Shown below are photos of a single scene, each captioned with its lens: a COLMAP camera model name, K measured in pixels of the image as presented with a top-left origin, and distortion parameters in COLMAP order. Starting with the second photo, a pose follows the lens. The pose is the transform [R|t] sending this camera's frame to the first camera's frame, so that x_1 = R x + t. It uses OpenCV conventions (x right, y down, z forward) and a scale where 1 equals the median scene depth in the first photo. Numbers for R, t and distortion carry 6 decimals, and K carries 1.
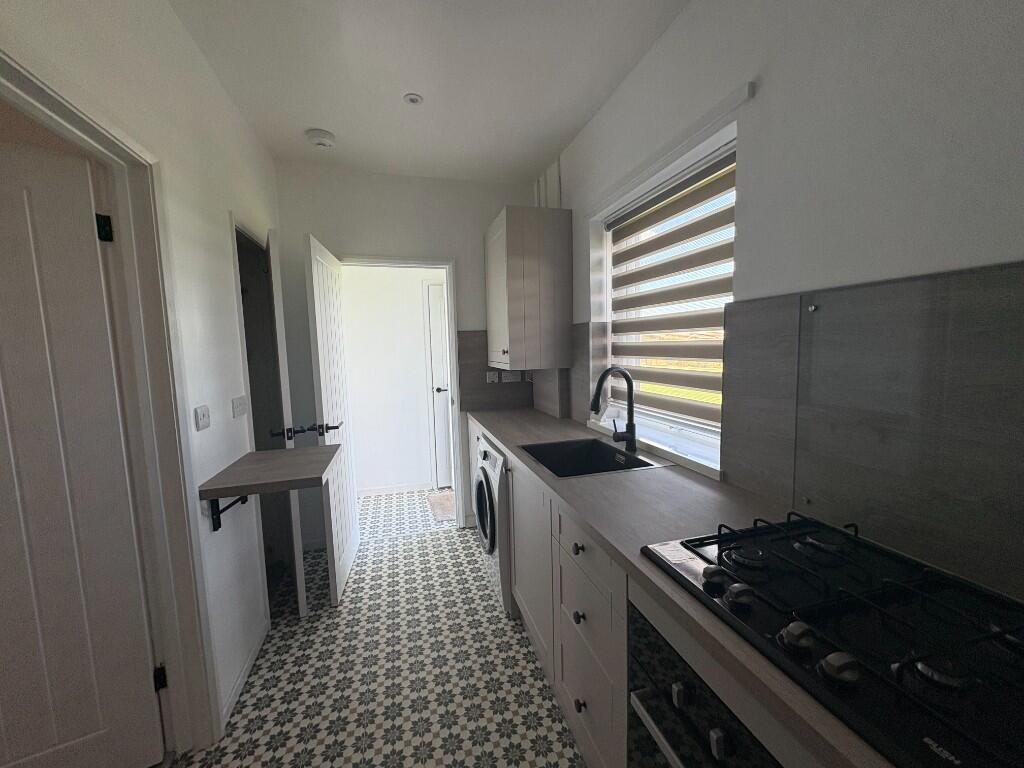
lens RADIAL K [[407.6, 0, 507.5], [0, 407.6, 383.2], [0, 0, 1]] dist [0.001055, -0.000061]
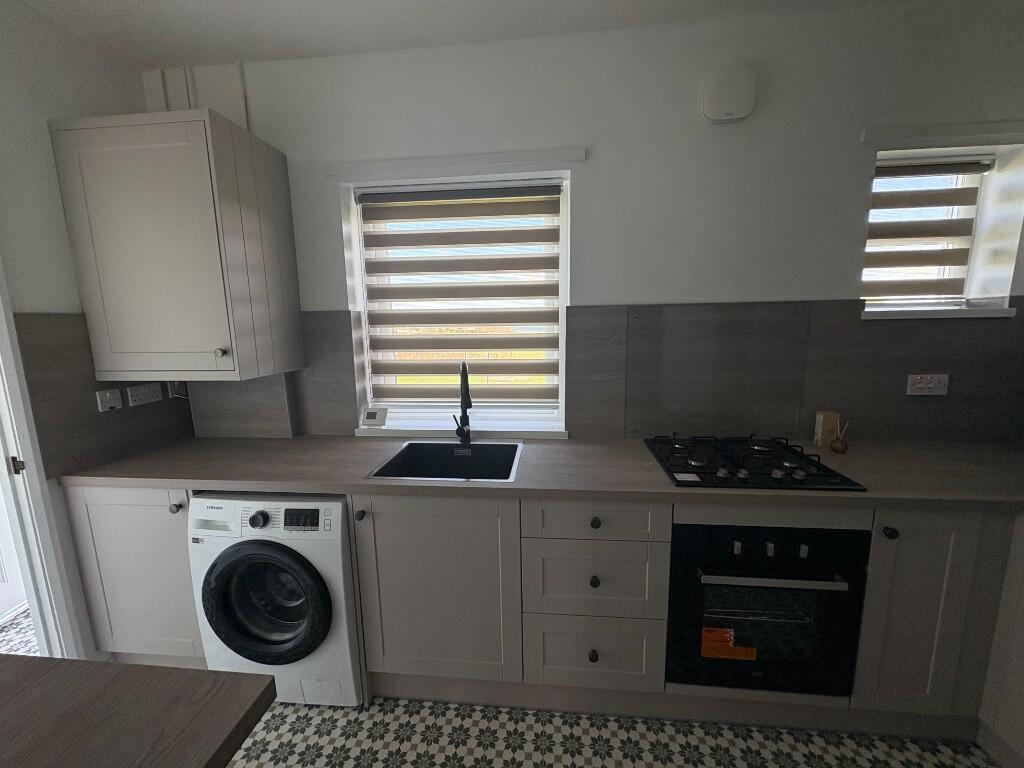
lens RADIAL K [[407.6, 0, 510.2], [0, 407.6, 388.1], [0, 0, 1]] dist [0.001055, -0.000061]
pose [[0.358977, -0.122614, 0.925257, -0.472434], [0.090860, 0.991216, 0.096103, -0.046346], [-0.928913, 0.049570, 0.366965, 0.412458]]
